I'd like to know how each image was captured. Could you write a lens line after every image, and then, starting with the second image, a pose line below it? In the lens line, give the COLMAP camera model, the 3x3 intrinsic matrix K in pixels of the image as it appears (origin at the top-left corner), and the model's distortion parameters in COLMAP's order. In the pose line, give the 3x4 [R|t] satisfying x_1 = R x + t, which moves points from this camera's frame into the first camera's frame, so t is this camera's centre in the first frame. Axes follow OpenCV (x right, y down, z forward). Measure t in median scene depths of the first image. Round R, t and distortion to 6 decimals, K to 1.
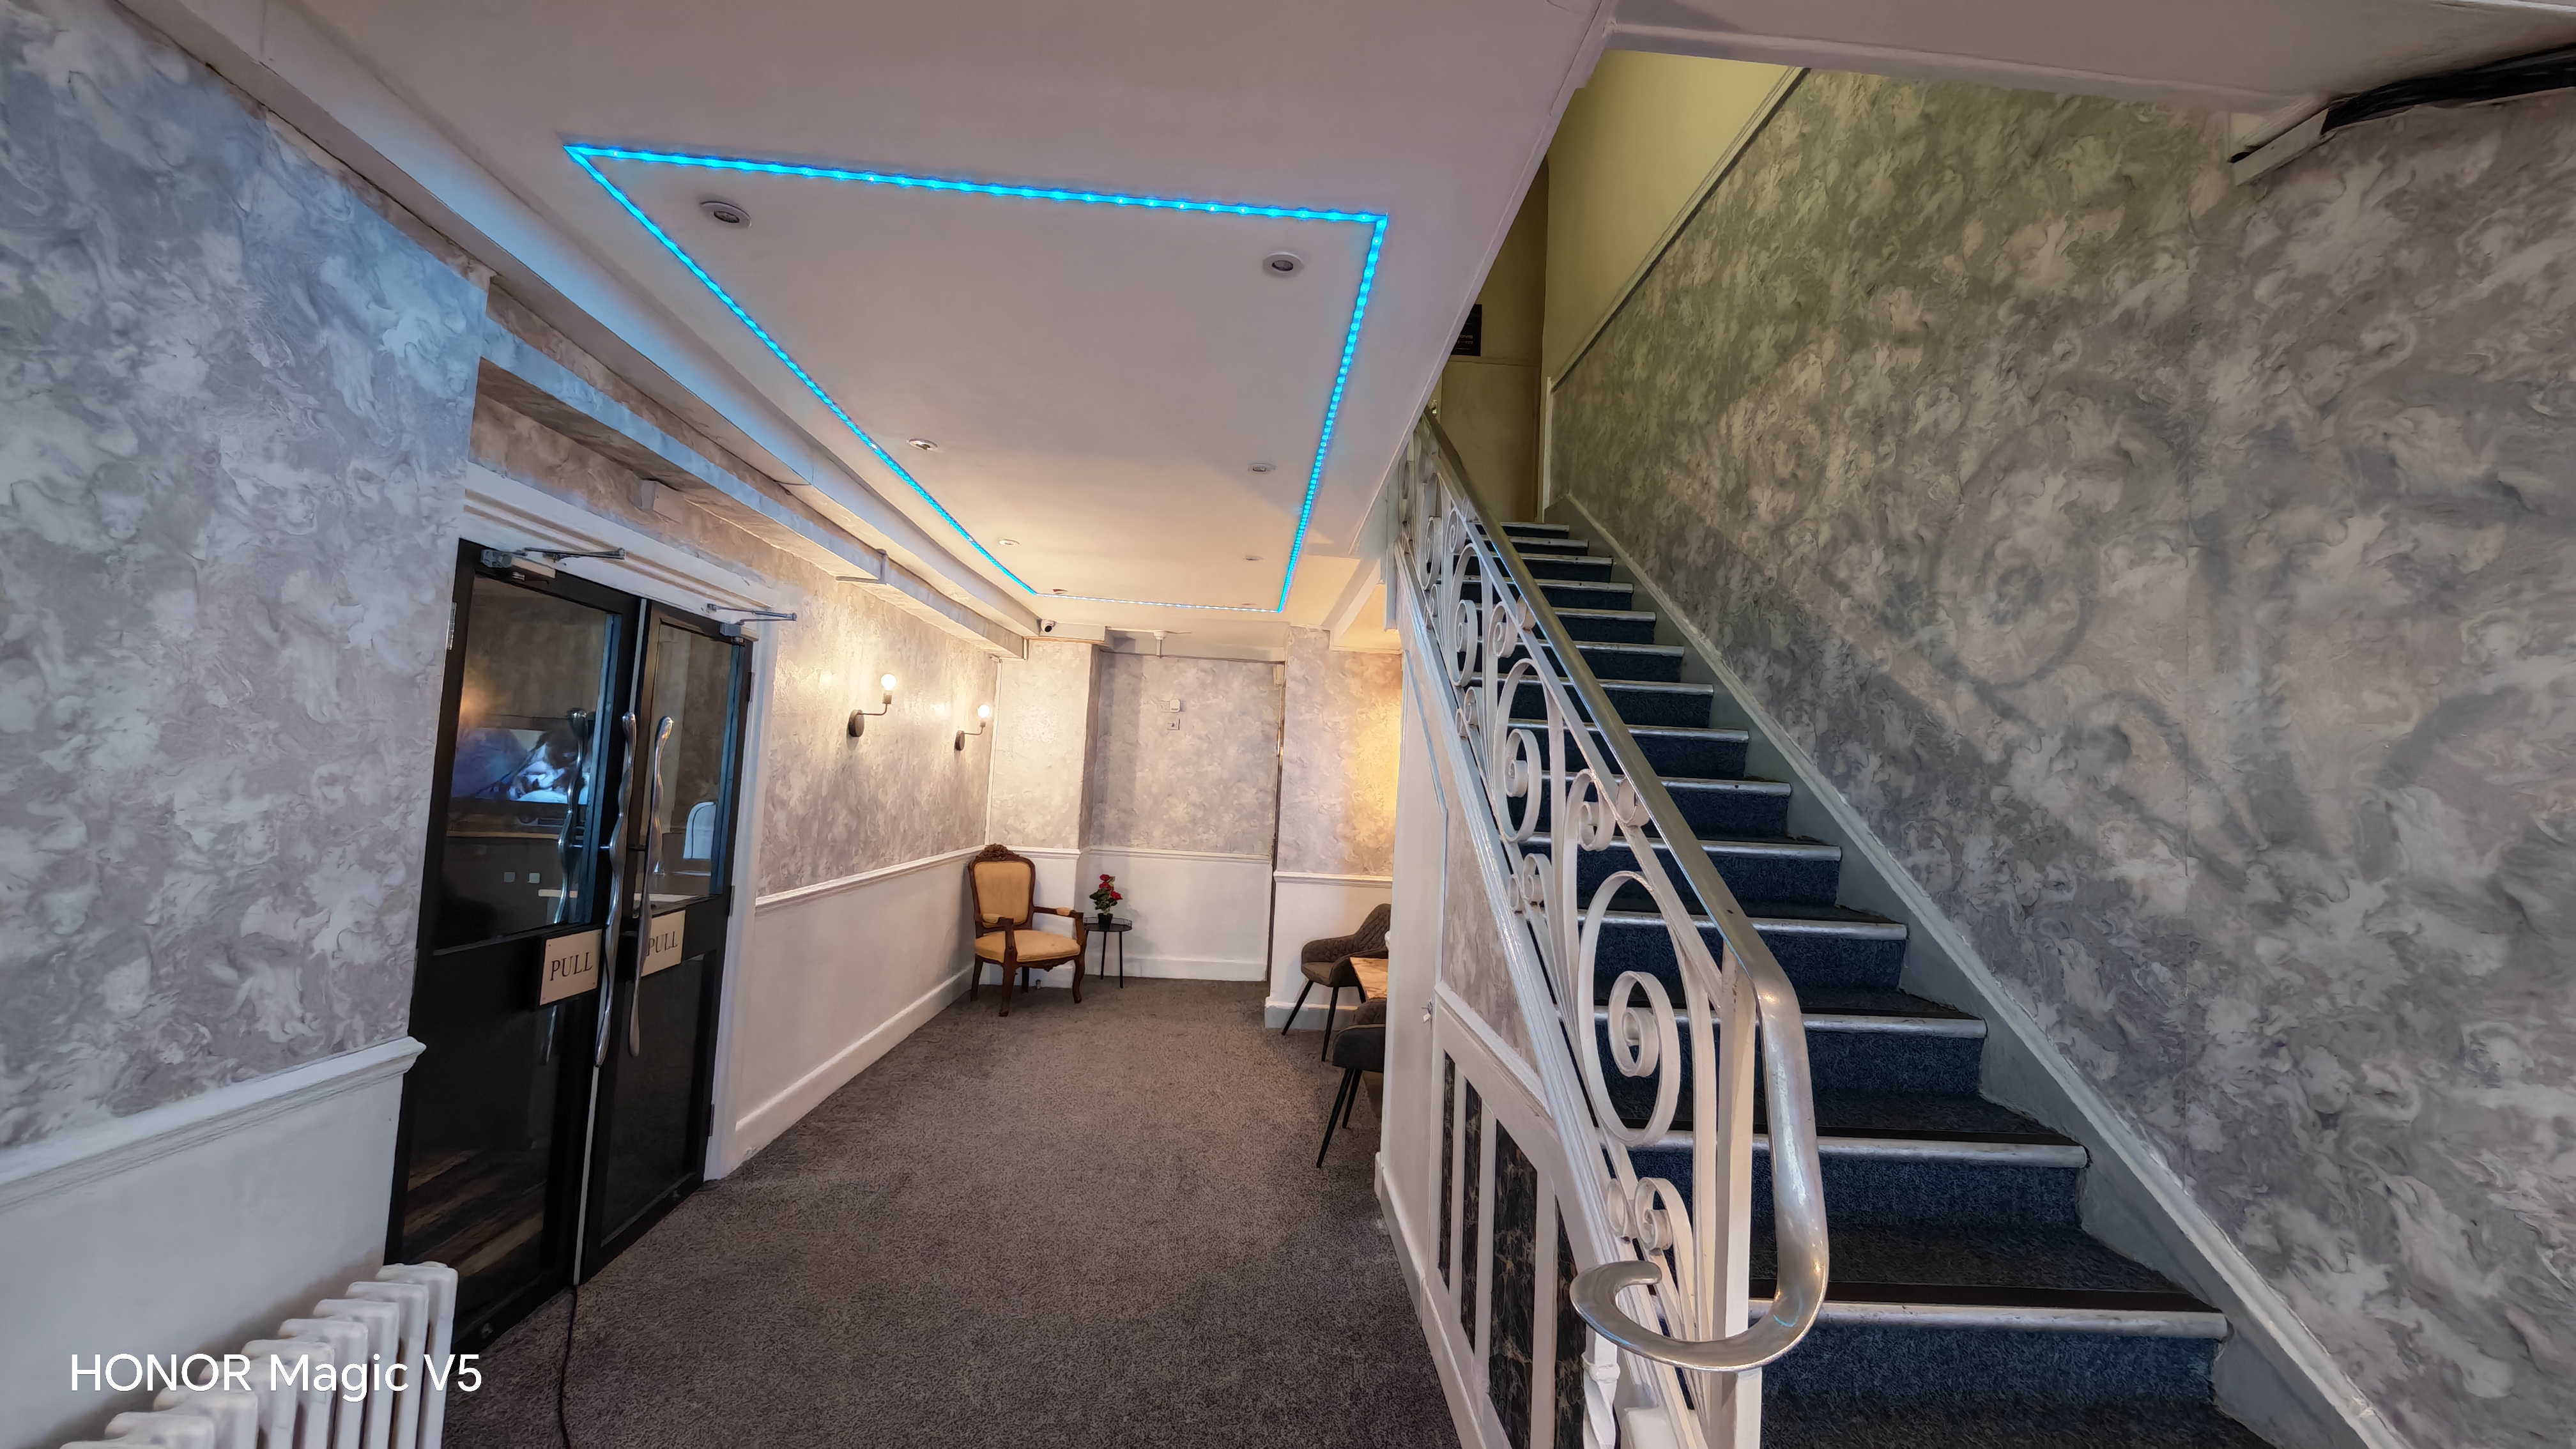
lens RADIAL K [[955.1, 0, 1286.5], [0, 955.1, 730.4], [0, 0, 1]] dist [-0.004776, 0.000308]
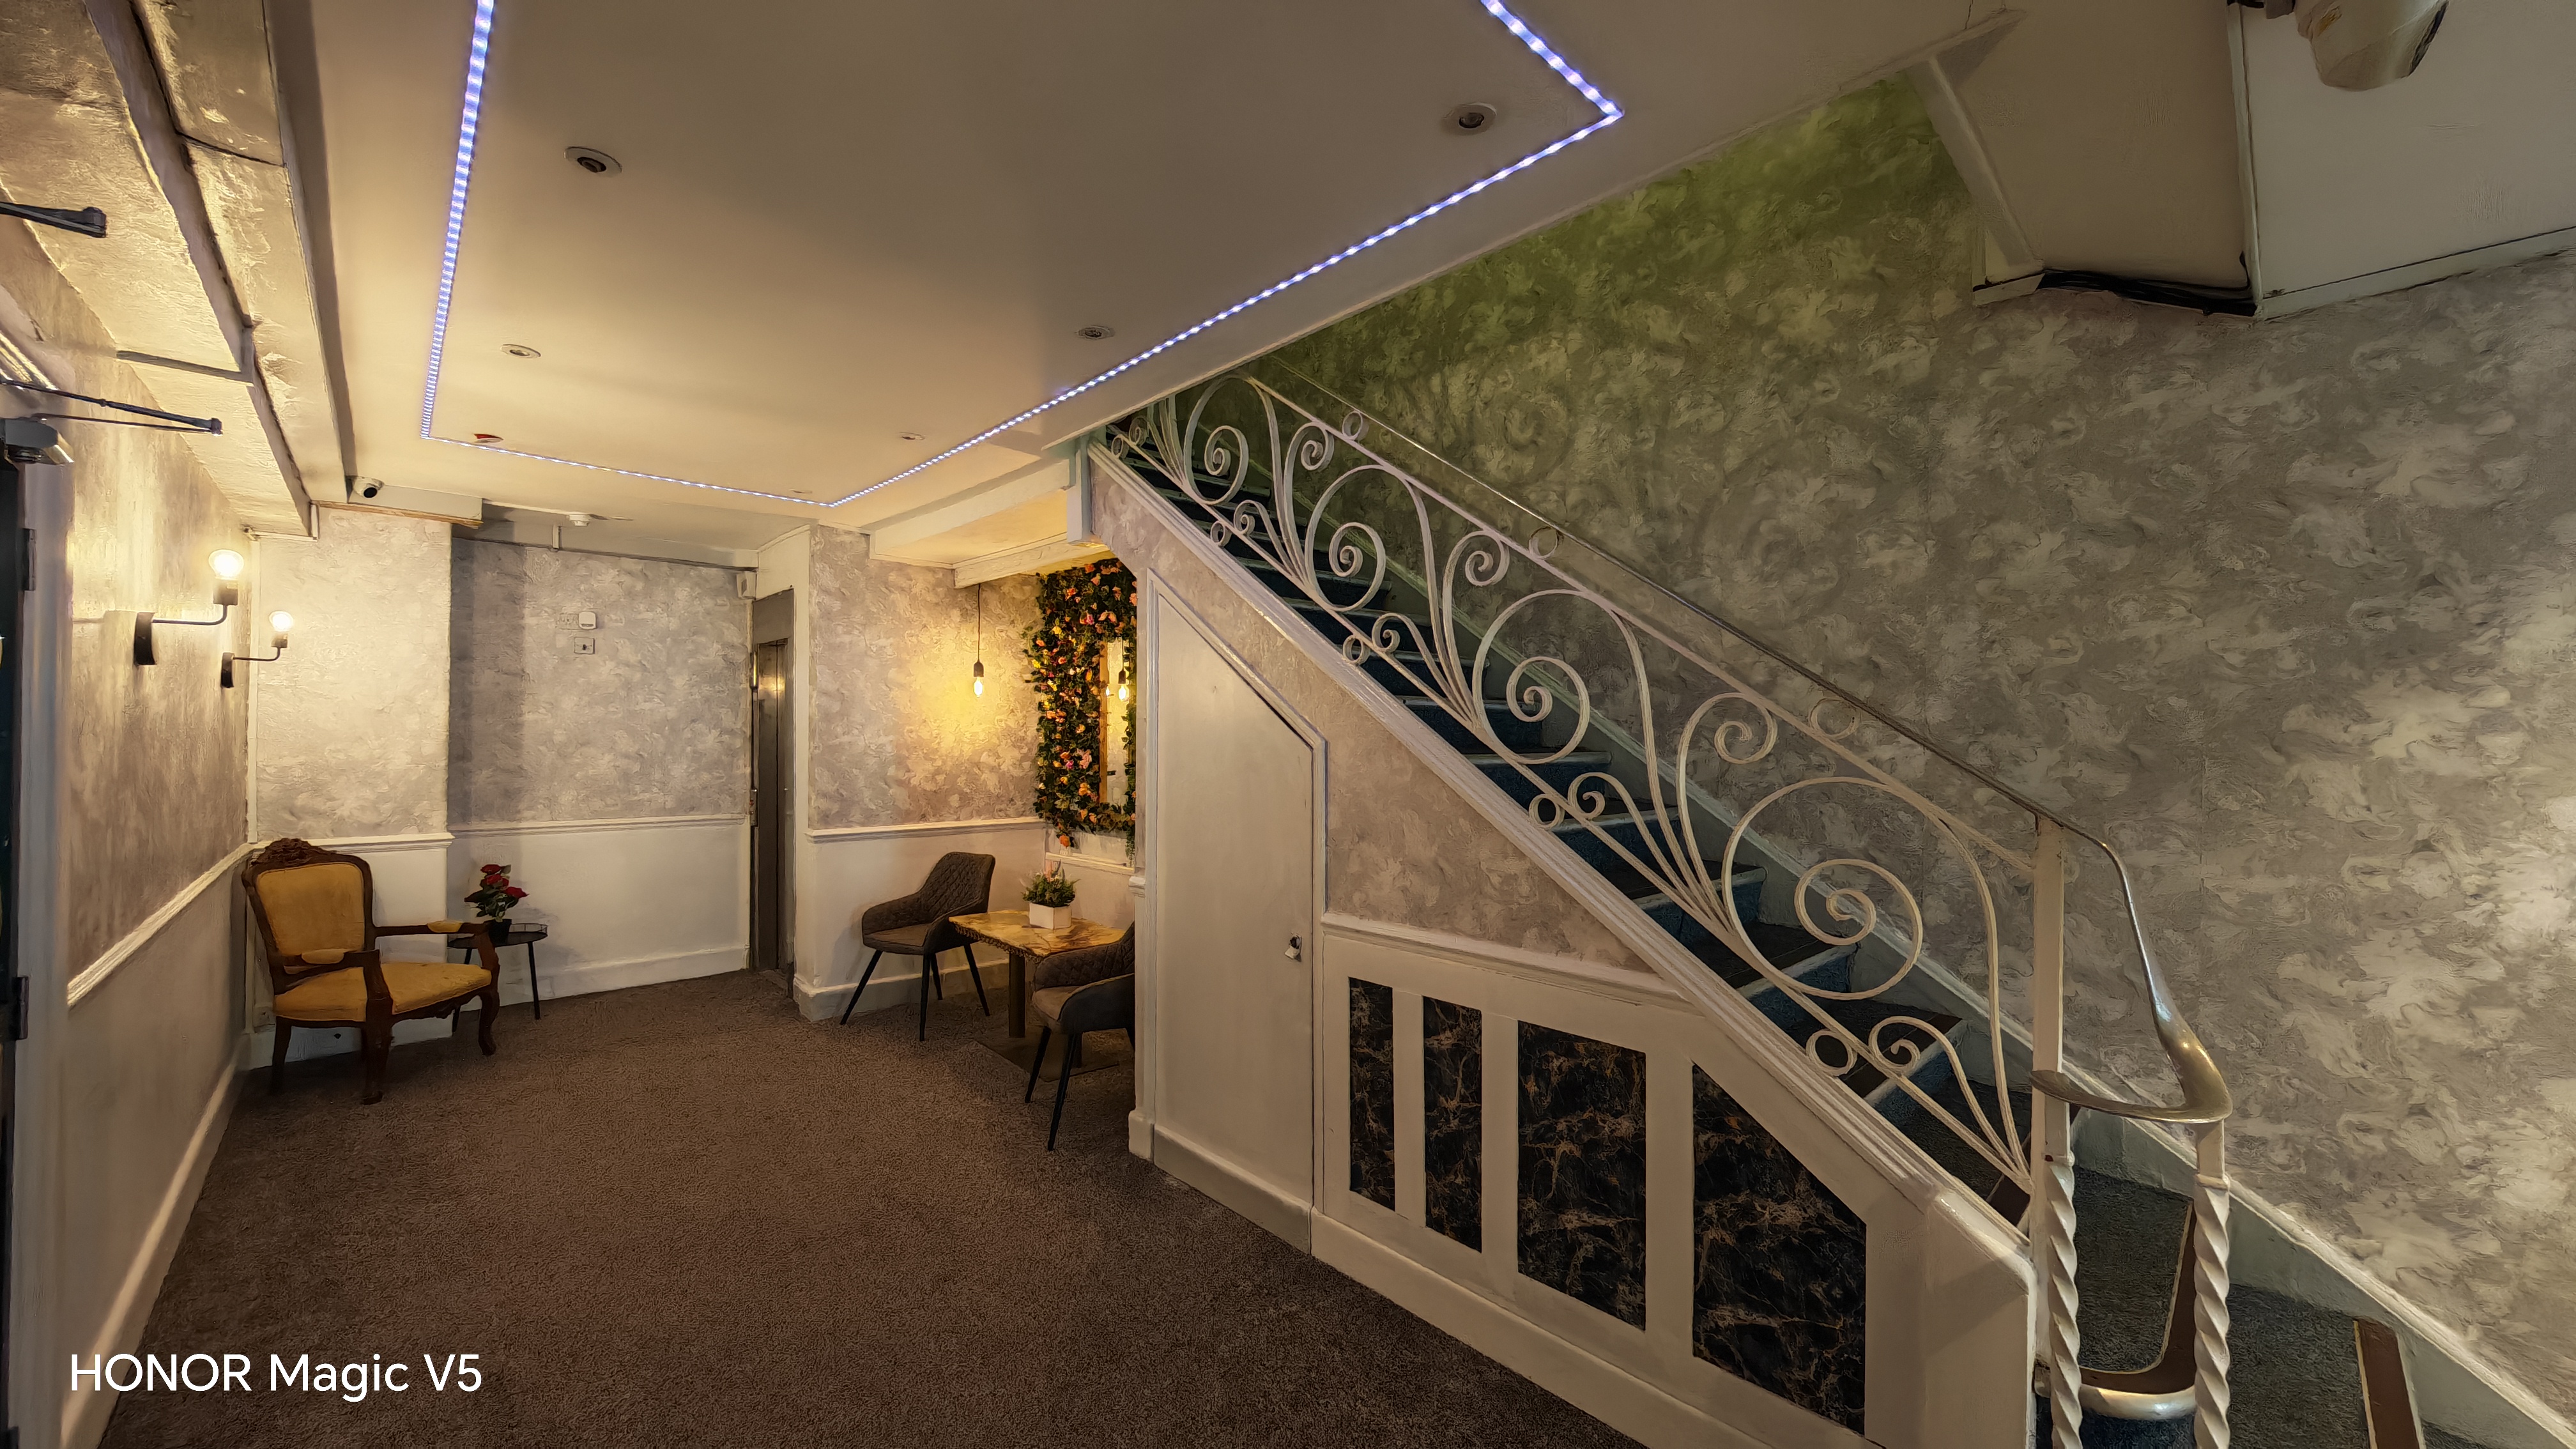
lens RADIAL K [[955.1, 0, 1286.5], [0, 955.1, 730.4], [0, 0, 1]] dist [-0.004776, 0.000308]
pose [[0.760172, -0.045631, 0.648118, -0.594673], [-0.004495, 0.997137, 0.075477, 0.001168], [-0.649706, -0.060289, 0.757791, 0.347102]]
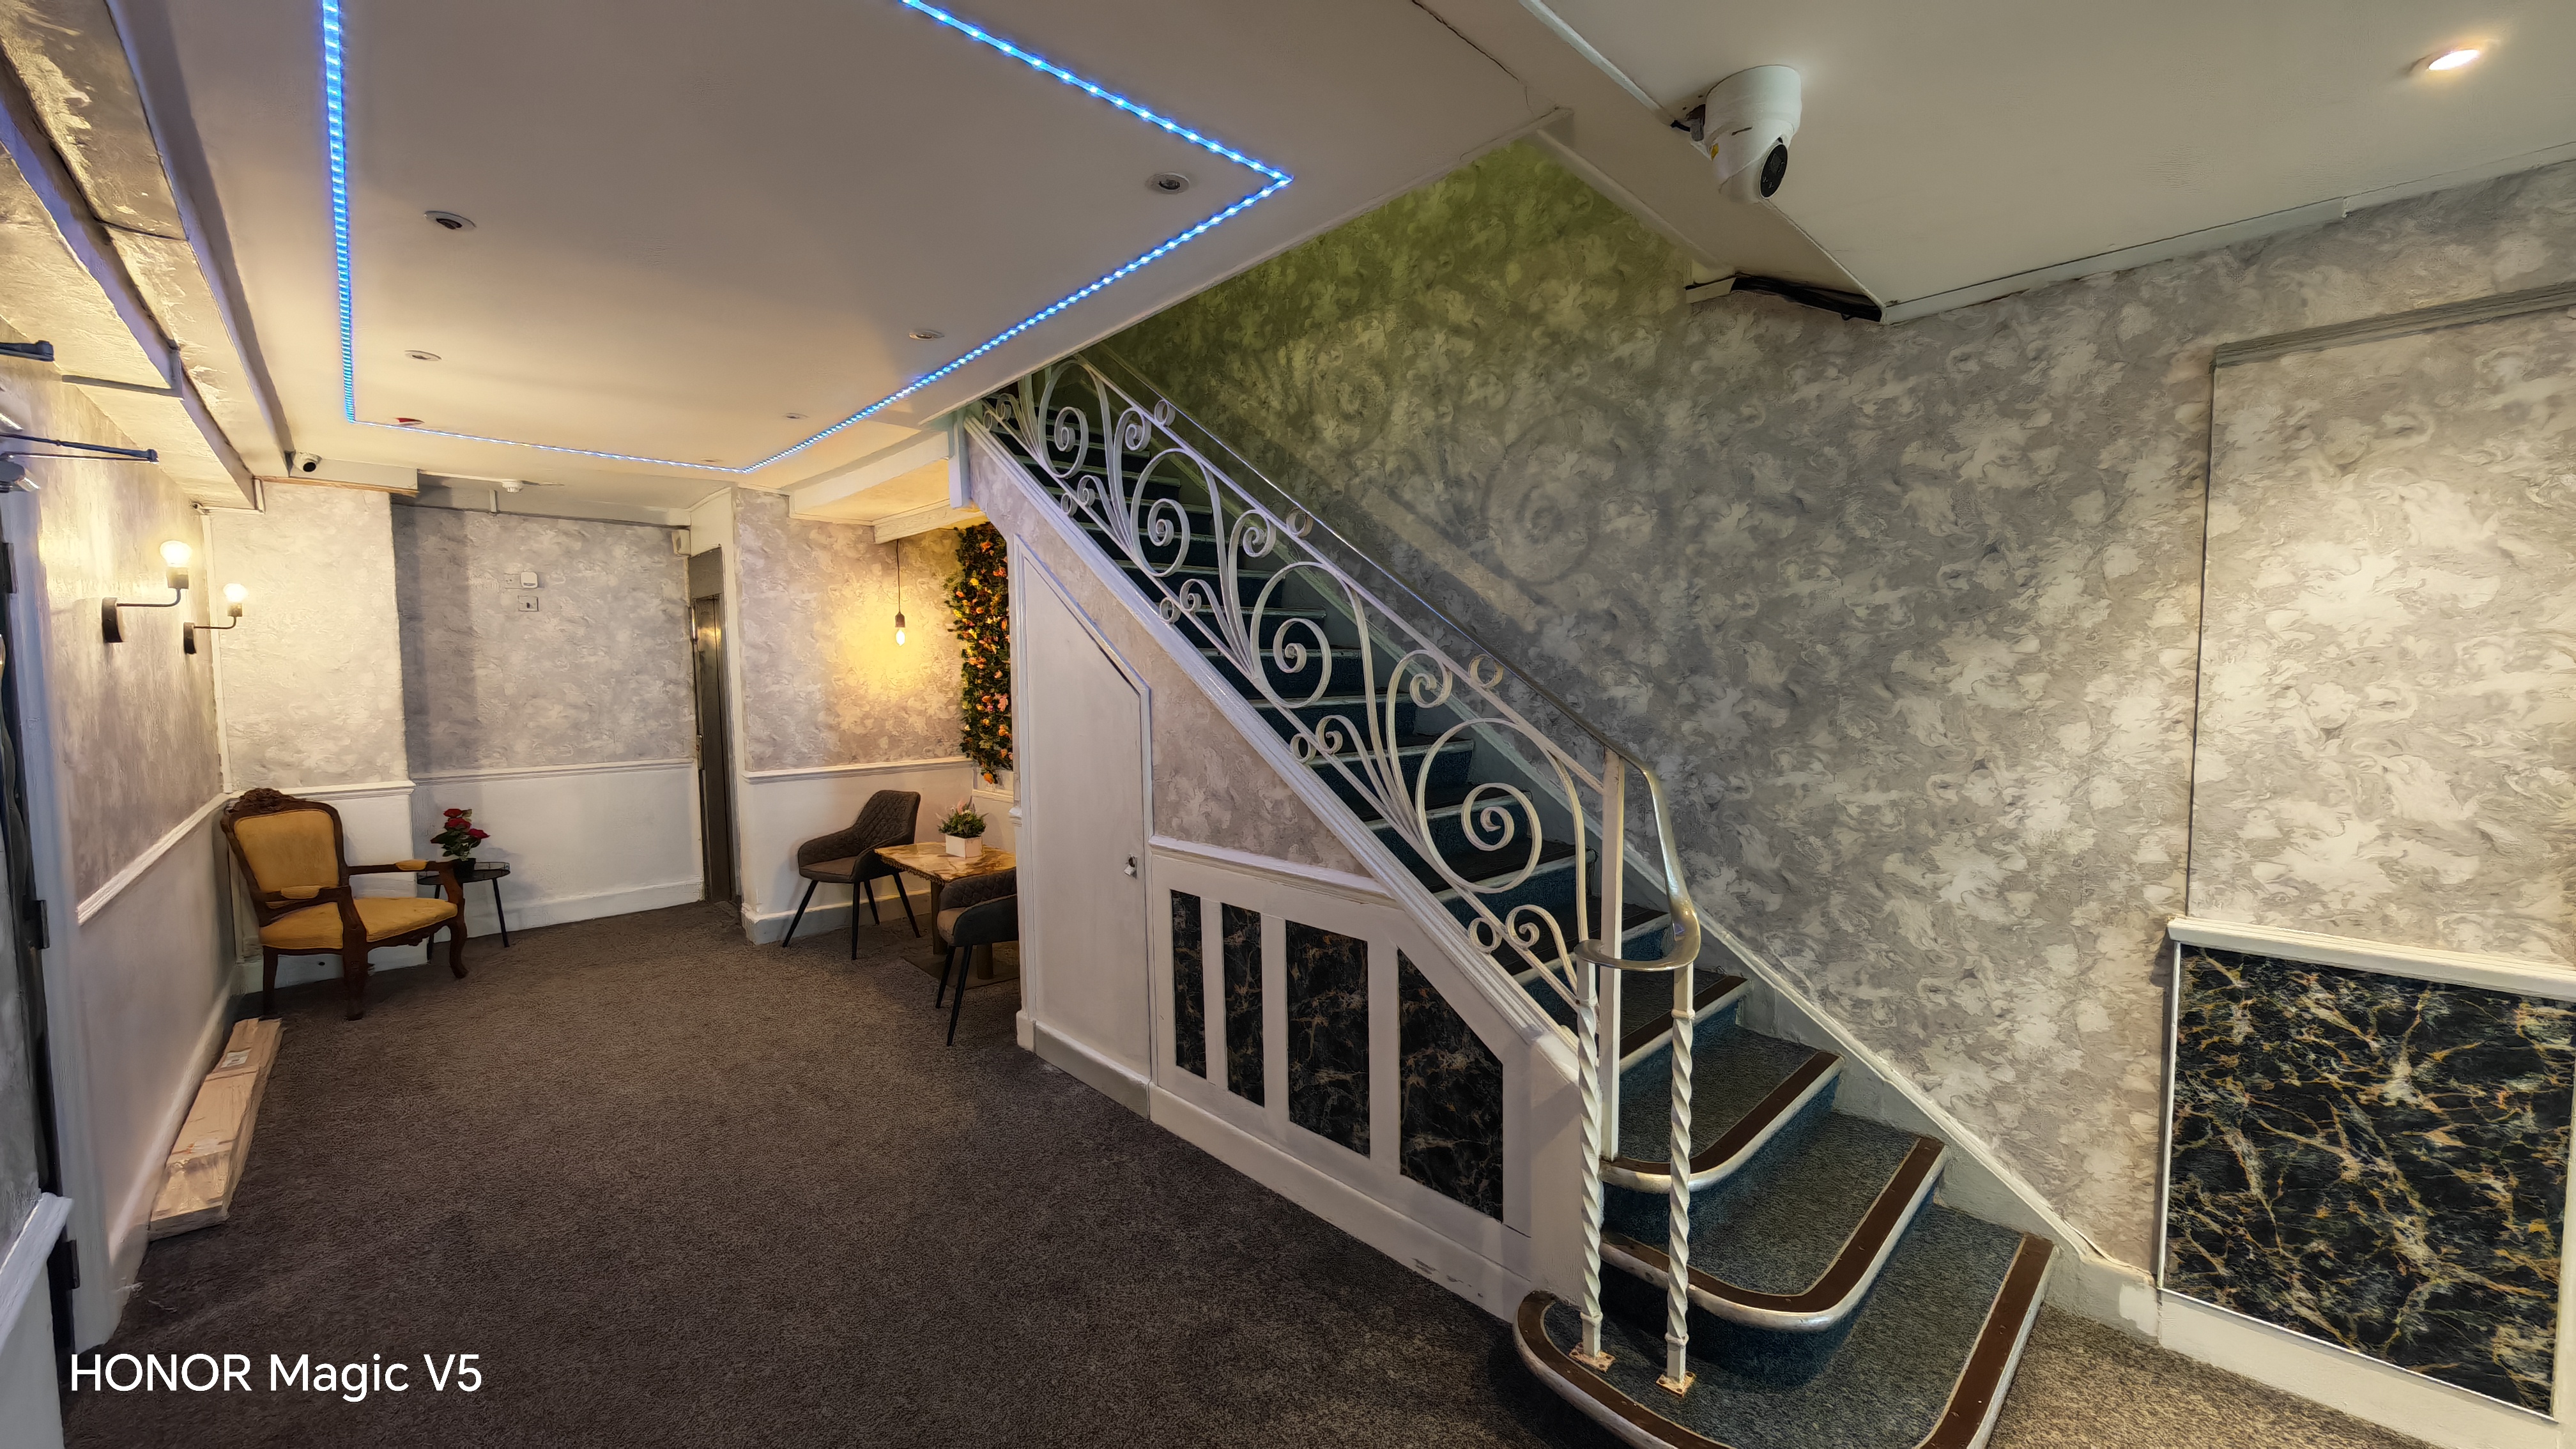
lens RADIAL K [[955.1, 0, 1286.5], [0, 955.1, 730.4], [0, 0, 1]] dist [-0.004776, 0.000308]
pose [[0.752745, -0.103298, 0.650158, -0.540840], [0.010587, 0.989384, 0.144938, -0.034257], [-0.658228, -0.102218, 0.745847, 0.055904]]
